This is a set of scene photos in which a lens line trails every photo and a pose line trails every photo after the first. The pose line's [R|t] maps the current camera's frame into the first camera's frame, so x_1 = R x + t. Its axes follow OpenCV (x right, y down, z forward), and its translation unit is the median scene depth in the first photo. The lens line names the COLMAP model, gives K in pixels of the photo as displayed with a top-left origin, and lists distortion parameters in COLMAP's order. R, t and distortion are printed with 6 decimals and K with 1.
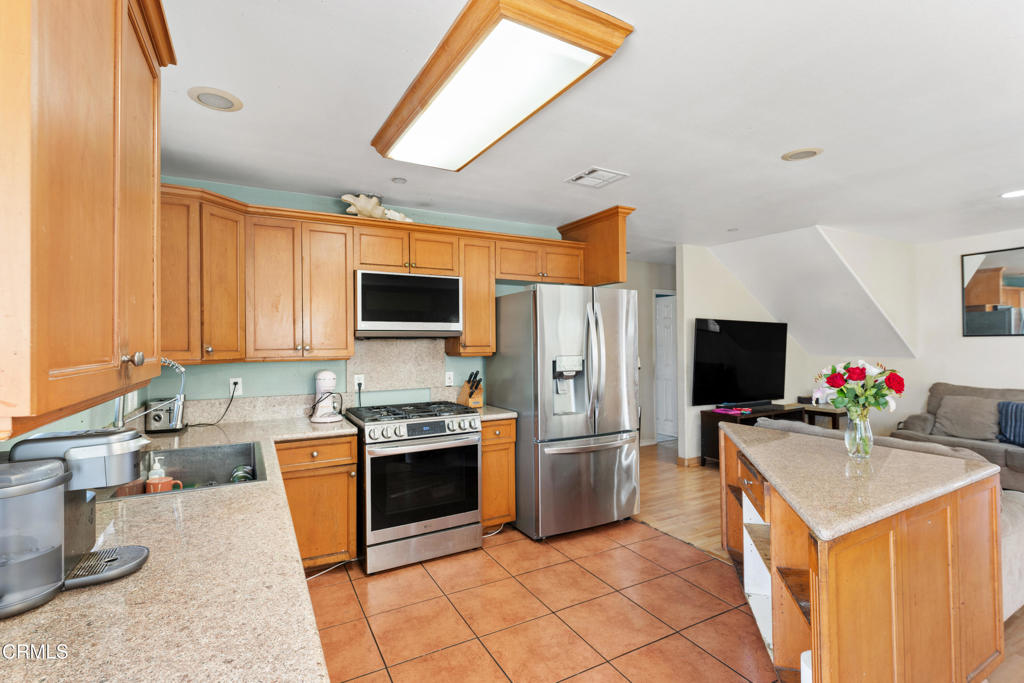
lens RADIAL K [[473.2, 0, 512.0], [0, 473.2, 341.5], [0, 0, 1]] dist [0.001039, -0.000317]
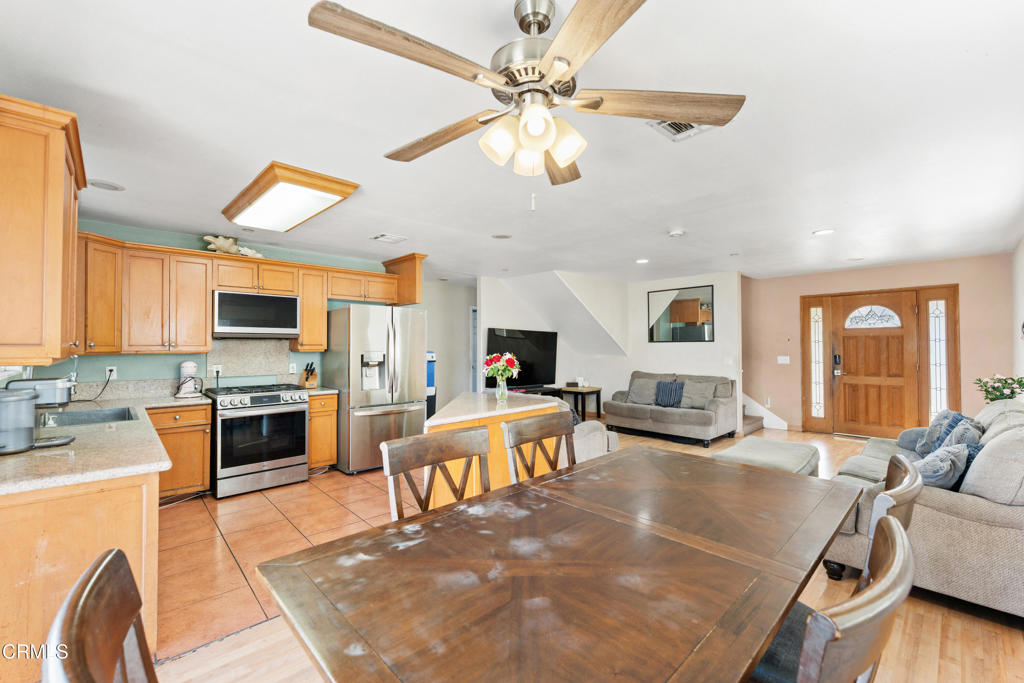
lens RADIAL K [[424.9, 0, 512.0], [0, 424.9, 341.5], [0, 0, 1]] dist [-0.001980, 0.000088]
pose [[0.968816, 0.010237, 0.247570, 0.216197], [-0.007761, 0.999910, -0.010974, 0.009861], [-0.247659, 0.008711, 0.968808, -0.440629]]
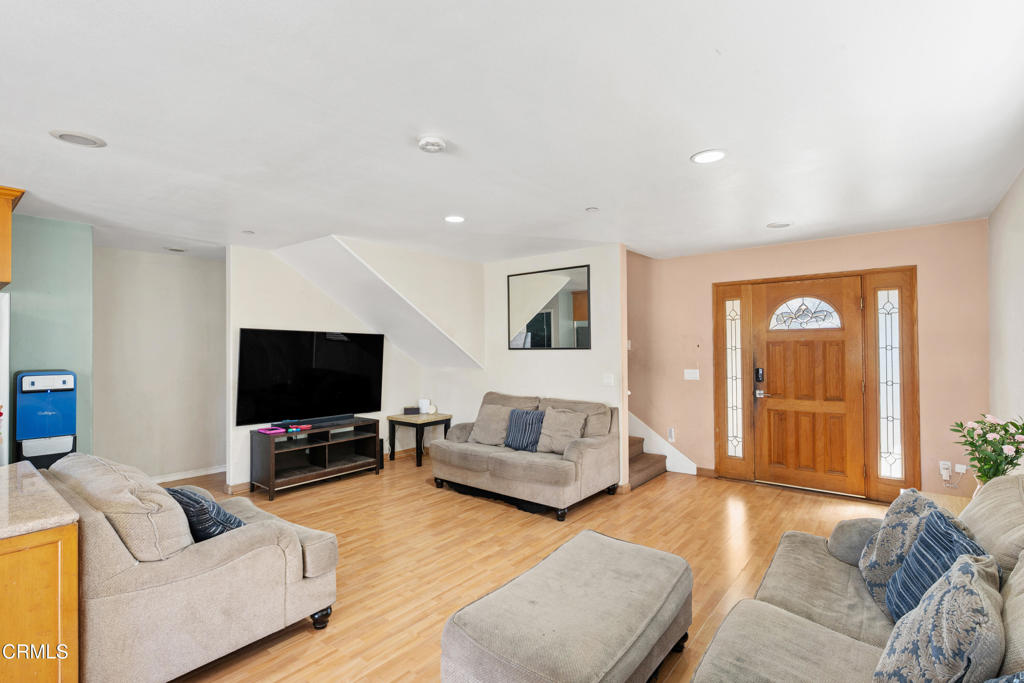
lens RADIAL K [[482.1, 0, 512.0], [0, 482.1, 341.5], [0, 0, 1]] dist [-0.001368, -0.000433]
pose [[0.927993, 0.008645, 0.372498, 0.828715], [-0.004457, 0.999917, -0.012102, -0.023733], [-0.372572, 0.009570, 0.927954, -0.062343]]
